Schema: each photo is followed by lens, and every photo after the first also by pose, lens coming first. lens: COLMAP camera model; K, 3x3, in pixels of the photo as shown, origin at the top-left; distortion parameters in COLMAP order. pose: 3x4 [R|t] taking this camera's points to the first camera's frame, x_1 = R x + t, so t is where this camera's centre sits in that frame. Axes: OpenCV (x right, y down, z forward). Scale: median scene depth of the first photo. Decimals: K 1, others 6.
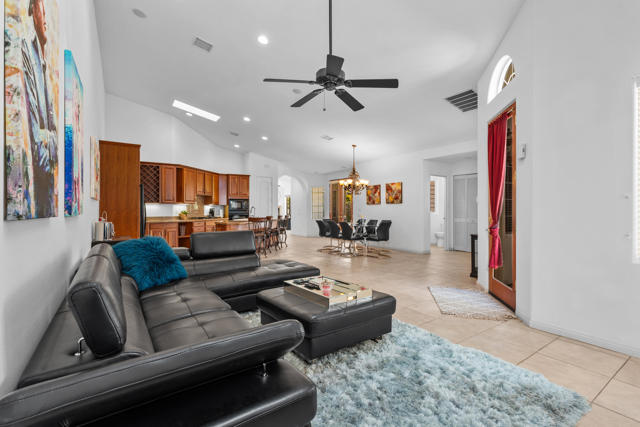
lens RADIAL K [[288.7, 0, 321.7], [0, 288.7, 214.3], [0, 0, 1]] dist [-0.005895, 0.002967]
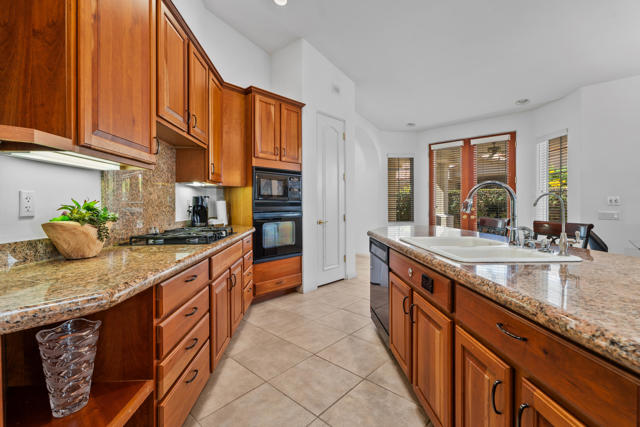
lens RADIAL K [[288.7, 0, 319.0], [0, 288.7, 210.9], [0, 0, 1]] dist [-0.005895, 0.002967]
pose [[0.975820, -0.009987, 0.218348, -0.395737], [0.010590, 0.999943, -0.001592, -0.006002], [-0.218320, 0.003866, 0.975870, 0.840399]]
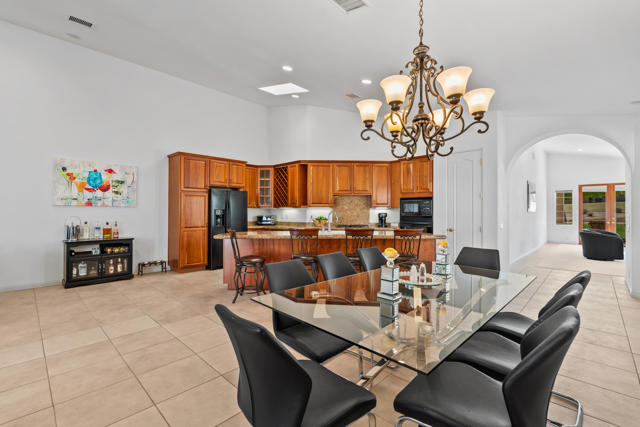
lens RADIAL K [[288.7, 0, 320.7], [0, 288.7, 209.3], [0, 0, 1]] dist [-0.005895, 0.002967]
pose [[0.189986, -0.008032, -0.981754, 0.322605], [-0.023557, 0.999641, -0.012737, -0.021483], [0.981504, 0.025547, 0.189728, 0.878112]]
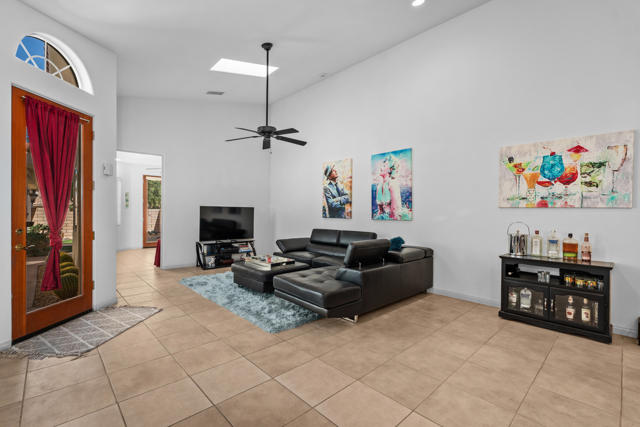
lens RADIAL K [[288.7, 0, 318.9], [0, 288.7, 214.9], [0, 0, 1]] dist [-0.005895, 0.002967]
pose [[-0.990144, -0.009220, -0.139747, -0.003009], [-0.013147, 0.999543, 0.027208, -0.021386], [0.139432, 0.028777, -0.989813, 0.875800]]
